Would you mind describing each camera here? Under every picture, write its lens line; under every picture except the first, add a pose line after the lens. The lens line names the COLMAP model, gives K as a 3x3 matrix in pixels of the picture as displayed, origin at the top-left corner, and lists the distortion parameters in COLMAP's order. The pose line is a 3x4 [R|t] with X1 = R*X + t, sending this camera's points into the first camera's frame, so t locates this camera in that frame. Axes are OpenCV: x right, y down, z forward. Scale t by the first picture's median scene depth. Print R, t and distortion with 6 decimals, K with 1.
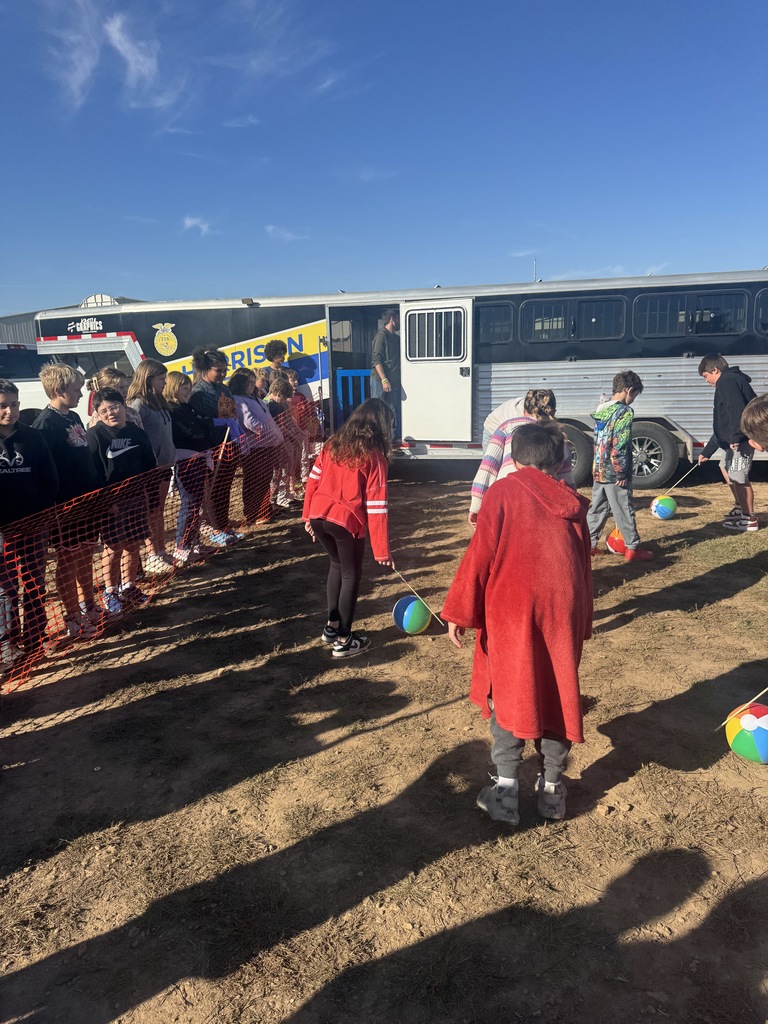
lens RADIAL K [[709.9, 0, 384.3], [0, 709.9, 485.2], [0, 0, 1]] dist [0.007945, 0.000091]
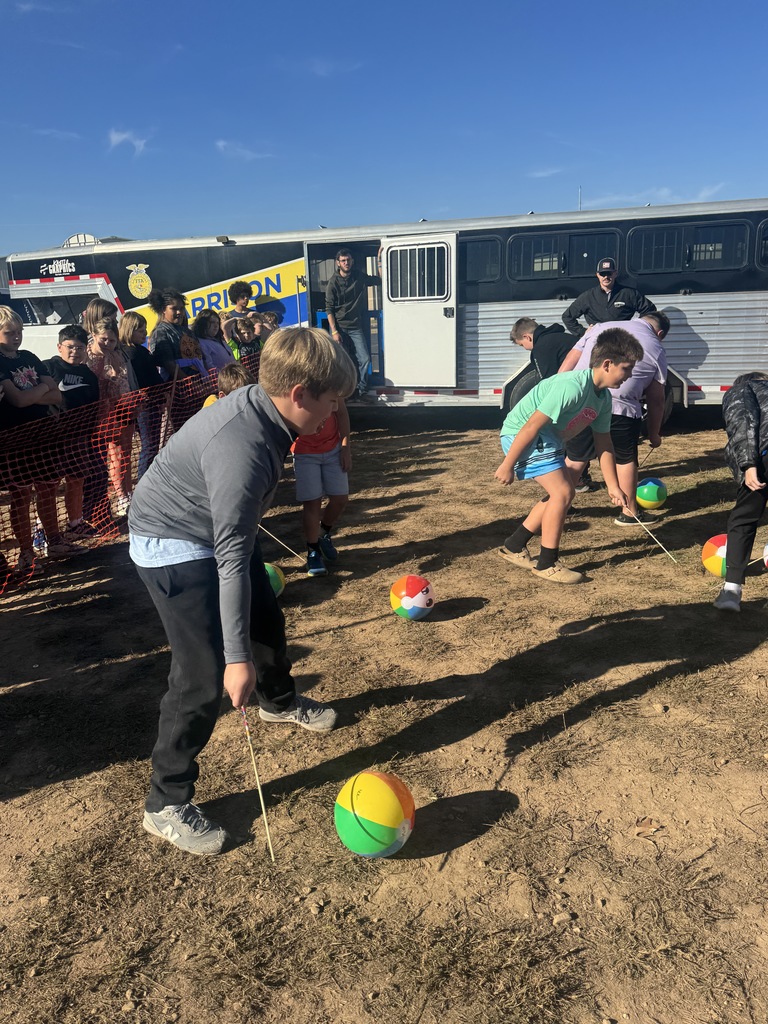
lens RADIAL K [[808.4, 0, 384.0], [0, 808.4, 512.0], [0, 0, 1]] dist [-0.001149, -0.000921]
pose [[0.998775, 0.003283, -0.049363, 0.079841], [0.000498, 0.997078, 0.076392, 0.022440], [0.049470, -0.076323, 0.995855, -0.093725]]
